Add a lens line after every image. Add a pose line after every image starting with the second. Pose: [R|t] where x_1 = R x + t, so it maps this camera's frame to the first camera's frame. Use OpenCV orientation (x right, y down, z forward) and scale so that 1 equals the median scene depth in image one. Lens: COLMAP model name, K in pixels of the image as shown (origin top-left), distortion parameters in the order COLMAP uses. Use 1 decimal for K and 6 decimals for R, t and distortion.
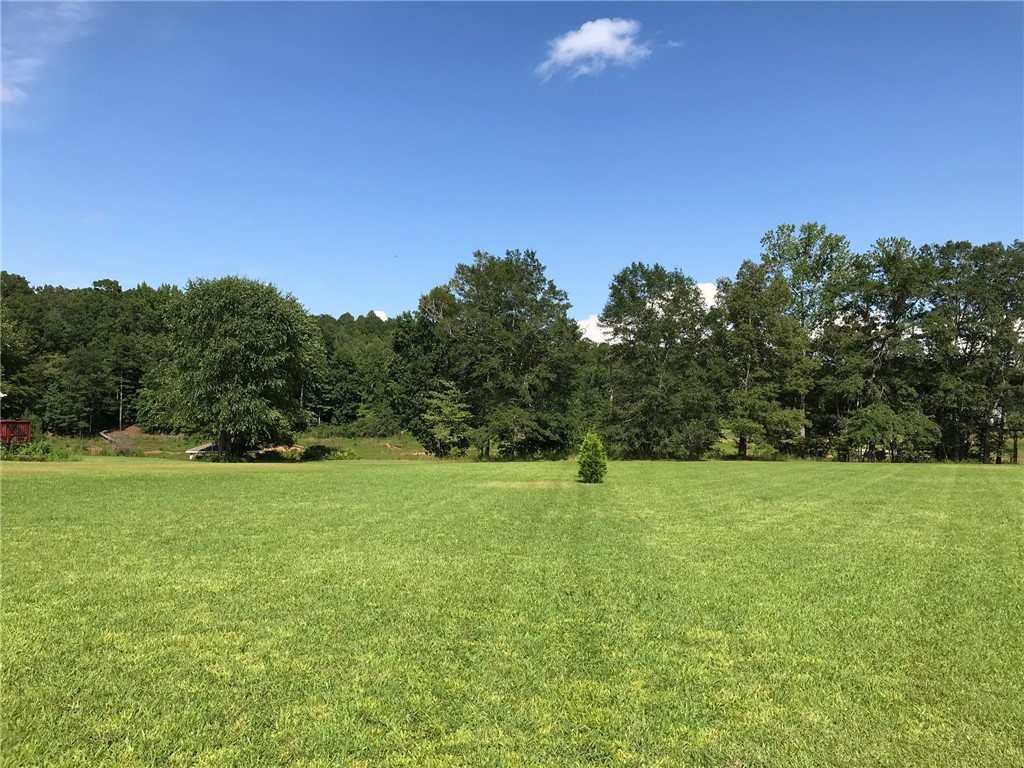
lens RADIAL K [[831.1, 0, 513.9], [0, 831.1, 384.9], [0, 0, 1]] dist [0.050850, -0.076035]
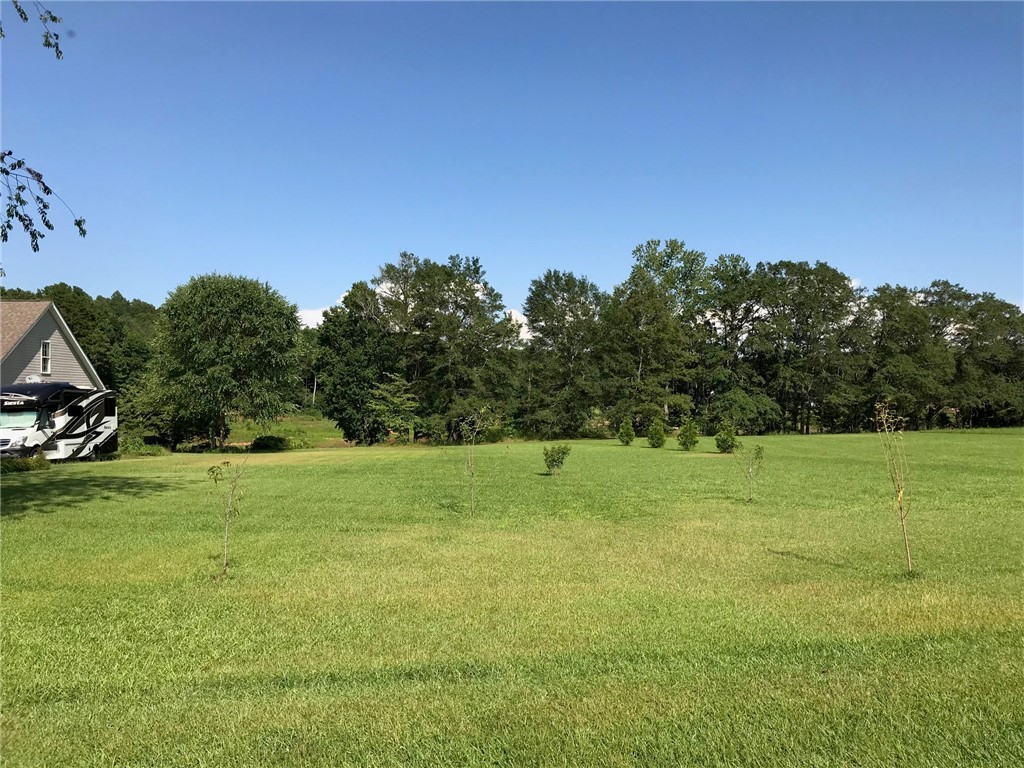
lens RADIAL K [[831.1, 0, 510.9], [0, 831.1, 381.0], [0, 0, 1]] dist [0.050850, -0.076035]
pose [[0.949291, -0.009460, 0.314257, -0.268083], [0.005136, 0.999880, 0.014584, -0.009267], [-0.314357, -0.012231, 0.949226, -0.078698]]
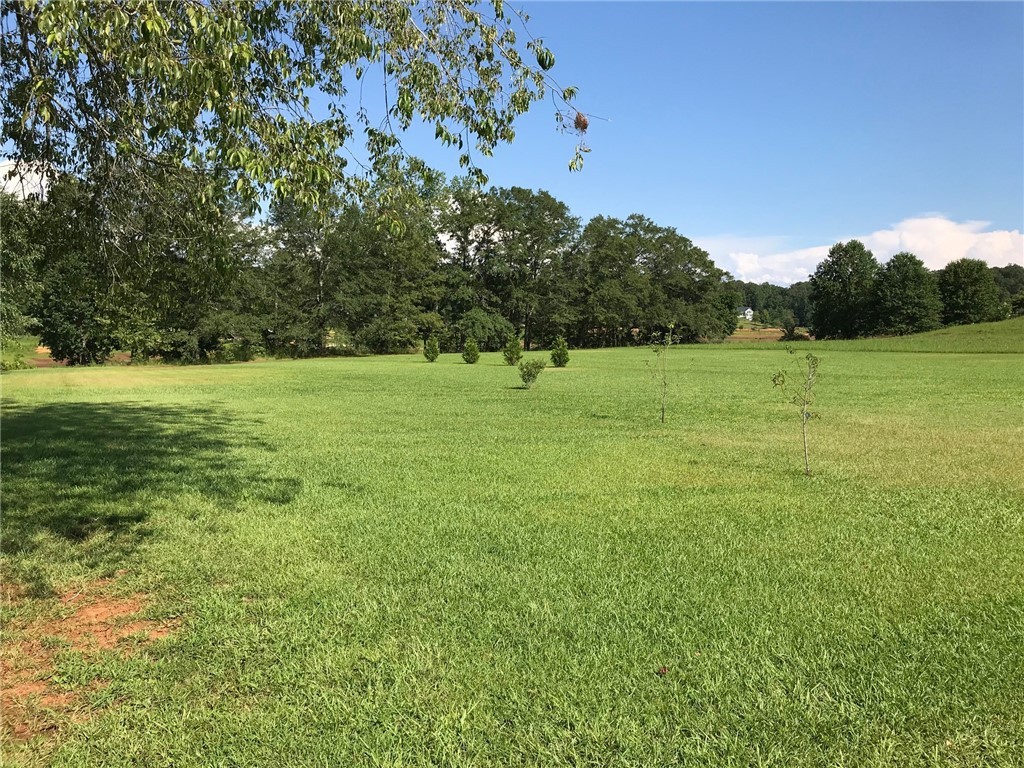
lens RADIAL K [[831.1, 0, 505.5], [0, 831.1, 381.9], [0, 0, 1]] dist [0.050850, -0.076035]
pose [[0.752578, -0.057162, 0.656018, -0.381369], [-0.021040, 0.993629, 0.110716, -0.007644], [-0.658167, -0.097125, 0.746581, -0.021986]]
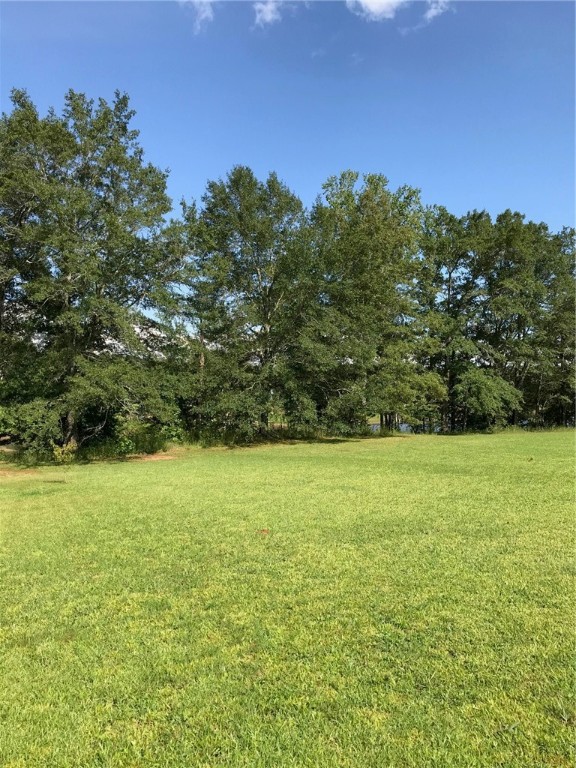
lens RADIAL K [[623.3, 0, 289.3], [0, 623.3, 386.8], [0, 0, 1]] dist [0.050850, -0.076035]
pose [[0.813605, -0.001857, 0.581415, -0.129536], [-0.007261, 0.999884, 0.013355, 0.032906], [-0.581373, -0.015087, 0.813498, 0.530509]]
